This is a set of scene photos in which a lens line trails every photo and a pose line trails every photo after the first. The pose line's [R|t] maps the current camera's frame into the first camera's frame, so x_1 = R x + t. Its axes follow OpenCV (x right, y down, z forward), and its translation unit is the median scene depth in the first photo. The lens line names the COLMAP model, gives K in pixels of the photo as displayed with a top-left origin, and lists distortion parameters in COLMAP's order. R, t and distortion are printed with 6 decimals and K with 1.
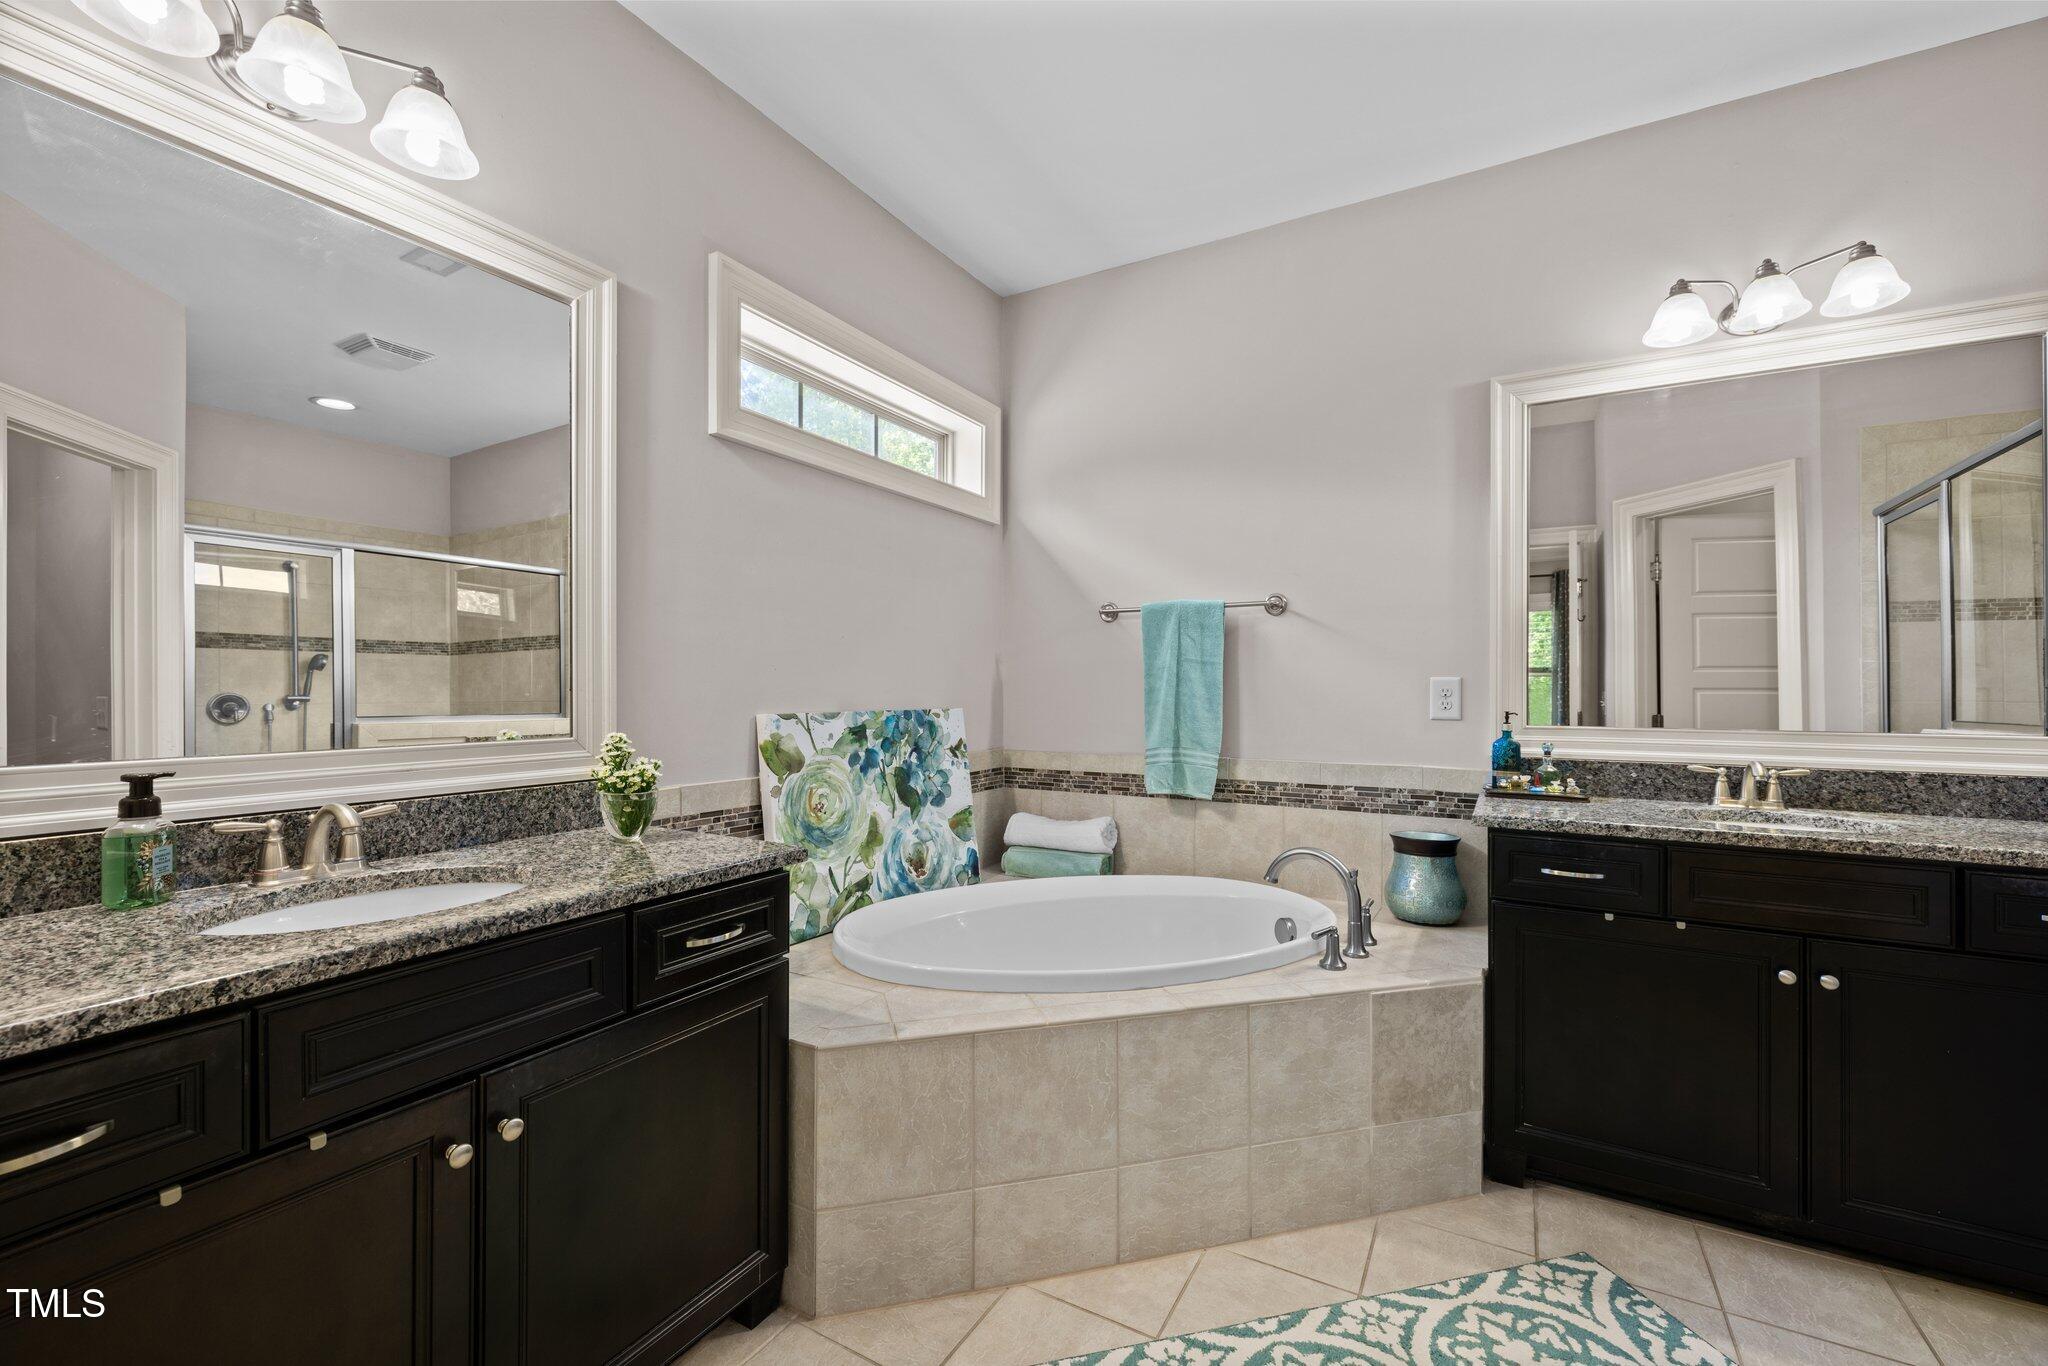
lens RADIAL K [[861.3, 0, 1018.4], [0, 861.3, 683.8], [0, 0, 1]] dist [0.005177, 0.000764]
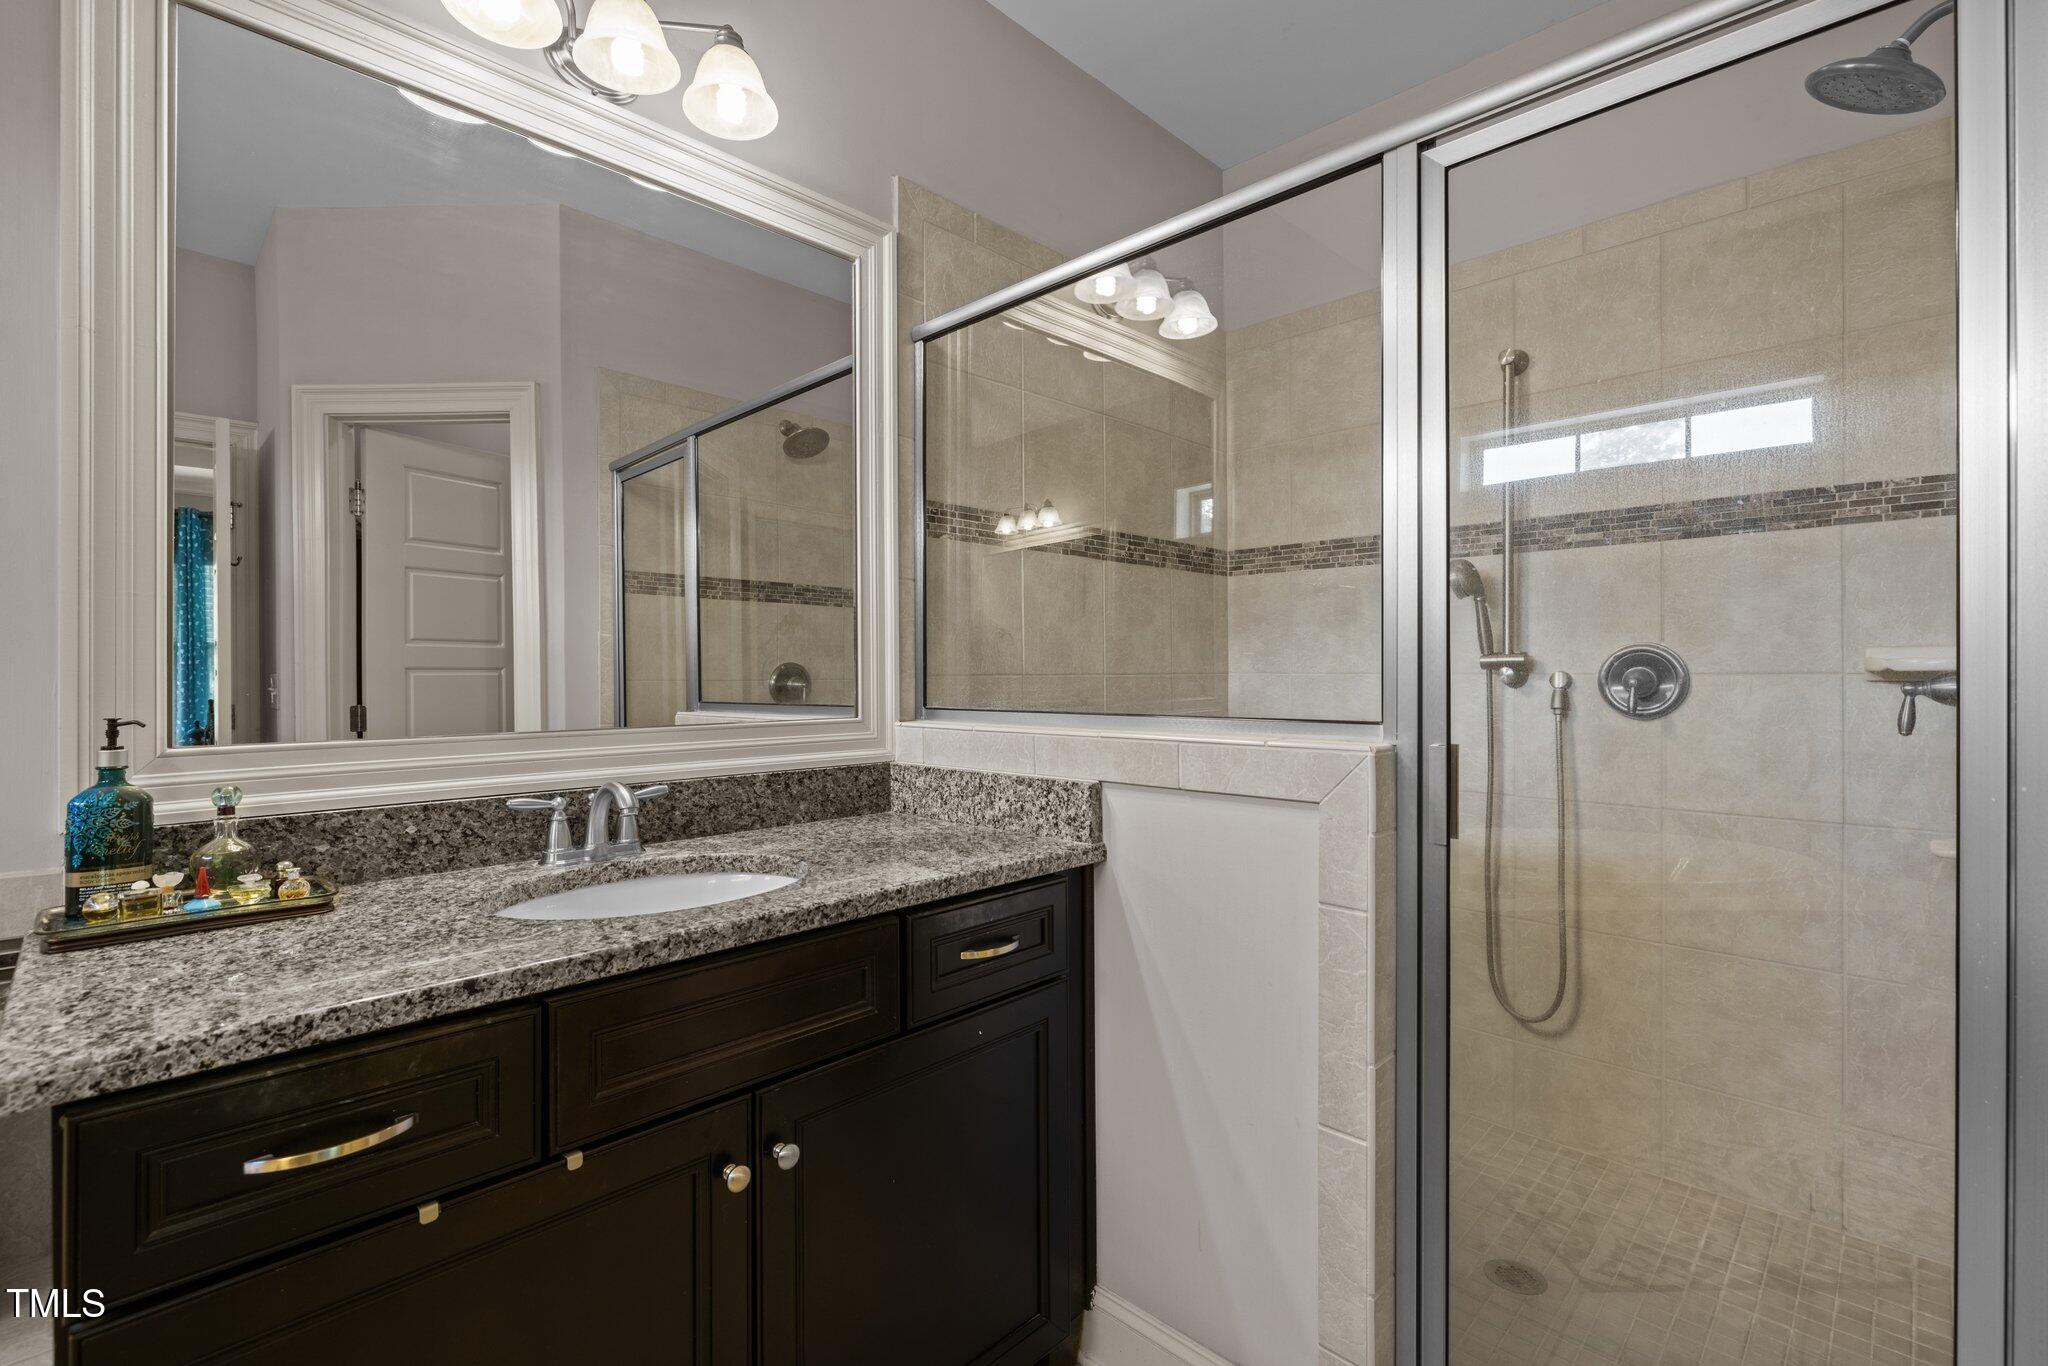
lens RADIAL K [[917.2, 0, 1021.0], [0, 917.2, 674.3], [0, 0, 1]] dist [-0.003048, 0.000408]
pose [[0.255709, -0.004390, 0.966744, 0.273146], [-0.000423, 0.999989, 0.004653, 0.010113], [-0.966754, -0.001599, 0.255704, 0.500136]]
